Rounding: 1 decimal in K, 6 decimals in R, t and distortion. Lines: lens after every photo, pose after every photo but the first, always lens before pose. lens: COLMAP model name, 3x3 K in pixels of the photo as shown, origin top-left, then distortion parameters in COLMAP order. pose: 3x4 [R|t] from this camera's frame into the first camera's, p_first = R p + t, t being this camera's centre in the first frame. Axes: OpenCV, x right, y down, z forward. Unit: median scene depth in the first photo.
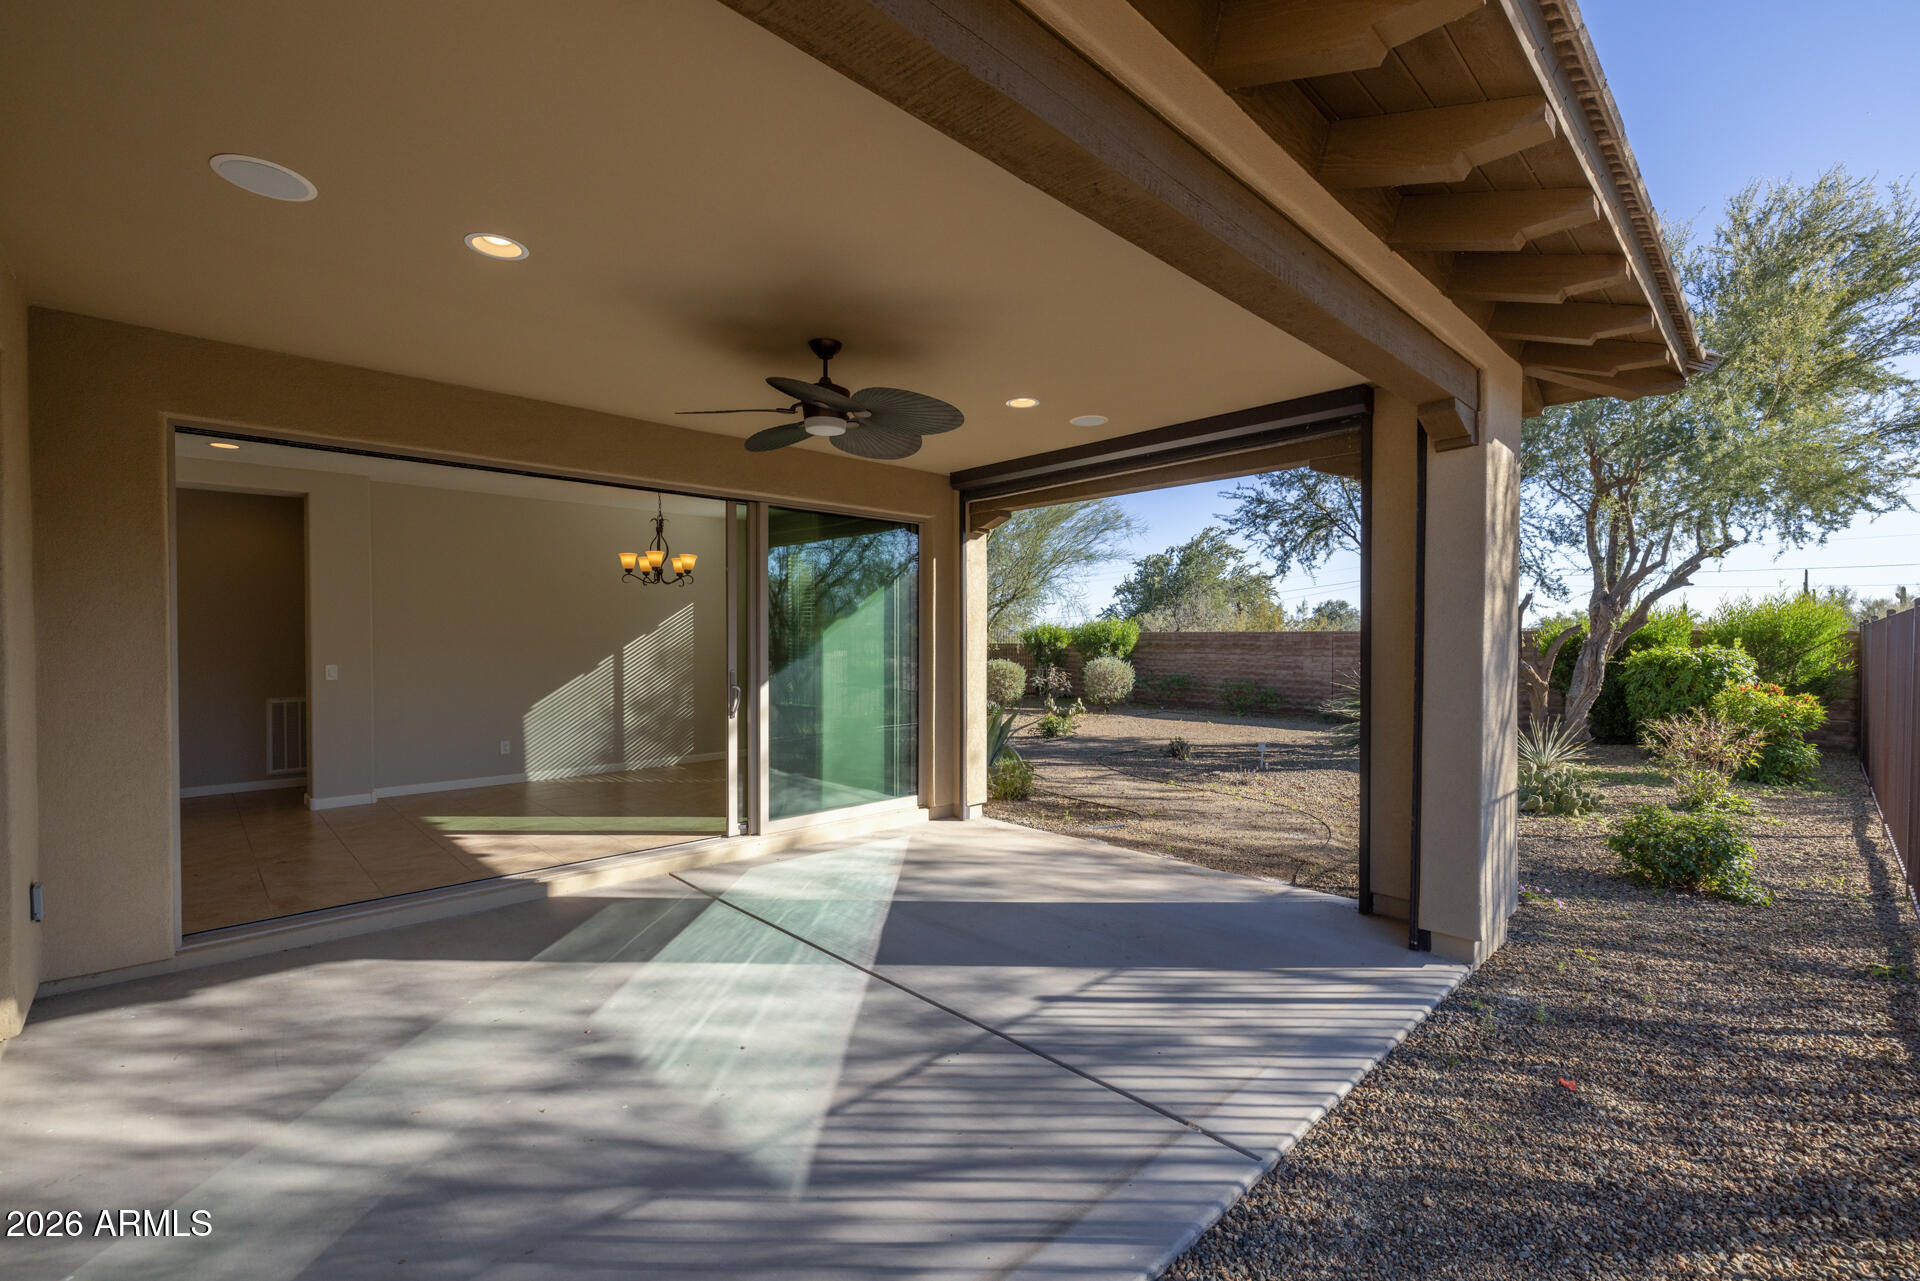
lens RADIAL K [[809.3, 0, 867.5], [0, 809.3, 655.8], [0, 0, 1]] dist [0.007545, -0.000284]
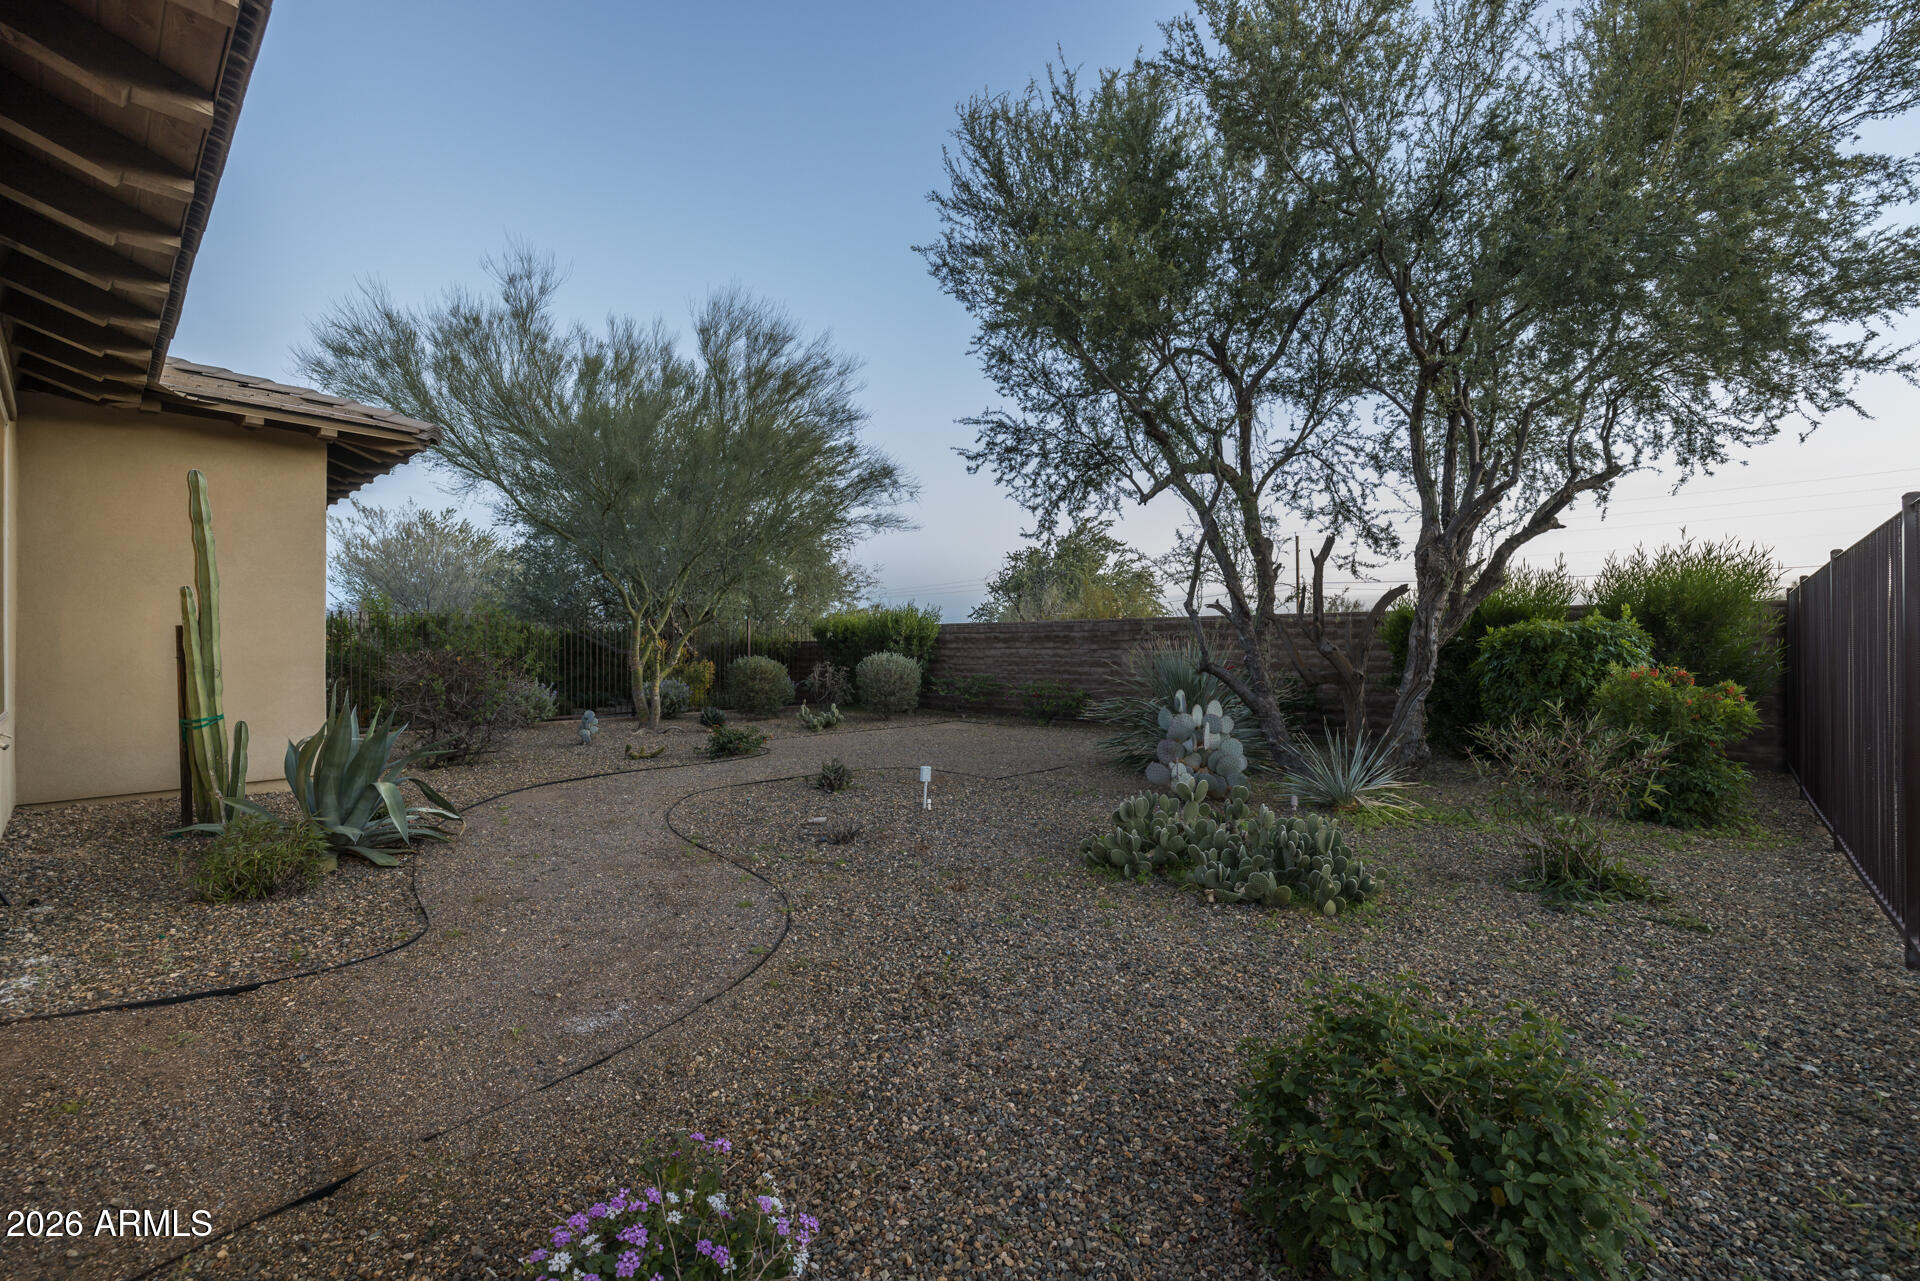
lens RADIAL K [[809.3, 0, 871.9], [0, 809.3, 652.2], [0, 0, 1]] dist [0.007545, -0.000284]
pose [[0.998059, -0.001568, 0.062250, 0.386646], [0.002828, 0.999793, -0.020161, 0.029180], [-0.062205, 0.020298, 0.997857, 0.354188]]
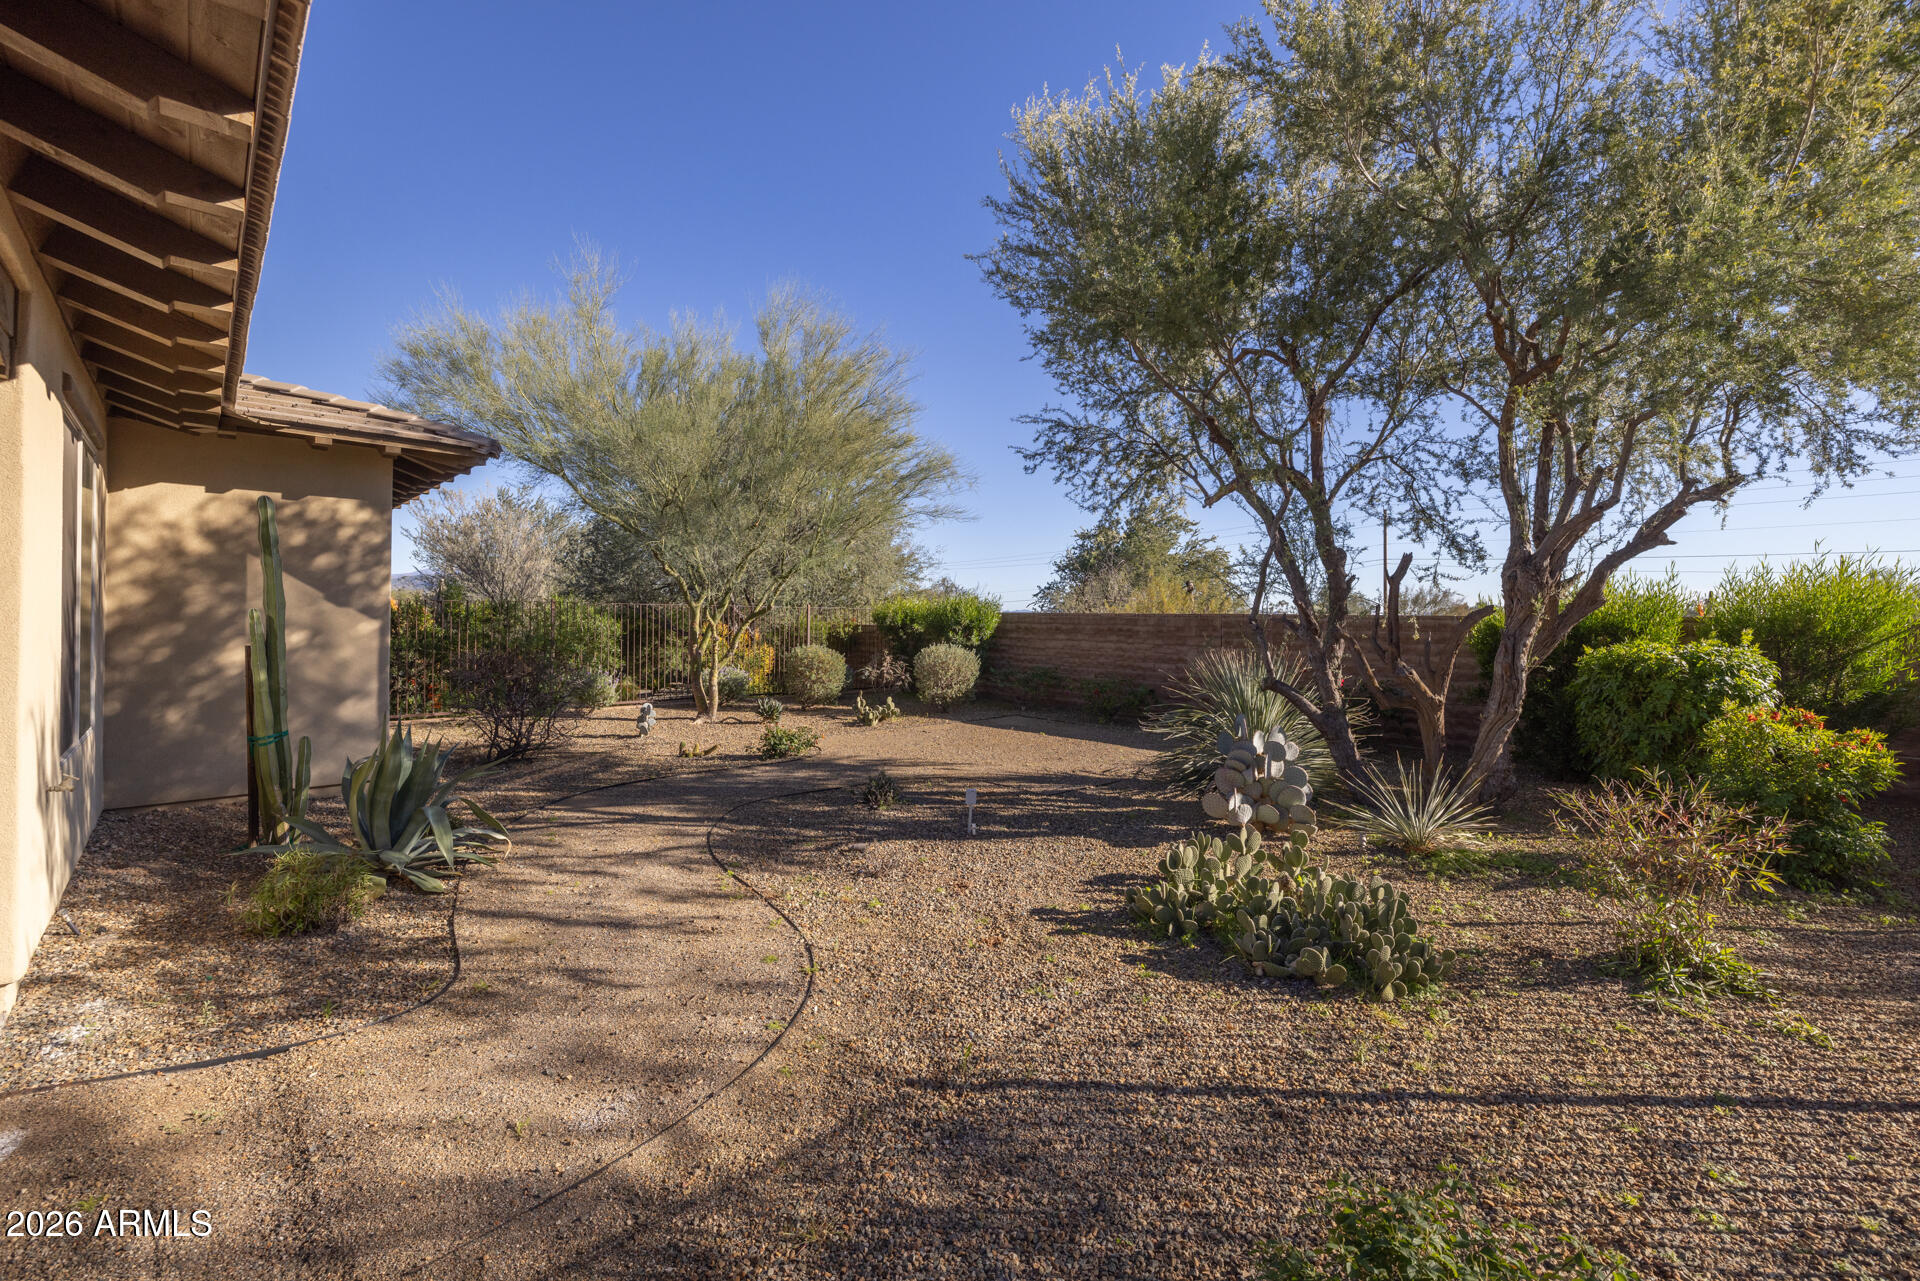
lens RADIAL K [[809.3, 0, 880.0], [0, 809.3, 623.2], [0, 0, 1]] dist [0.007545, -0.000284]
pose [[0.999884, 0.010051, -0.011401, 0.403755], [-0.010228, 0.999827, -0.015559, -0.009621], [0.011243, 0.015674, 0.999814, 0.362722]]
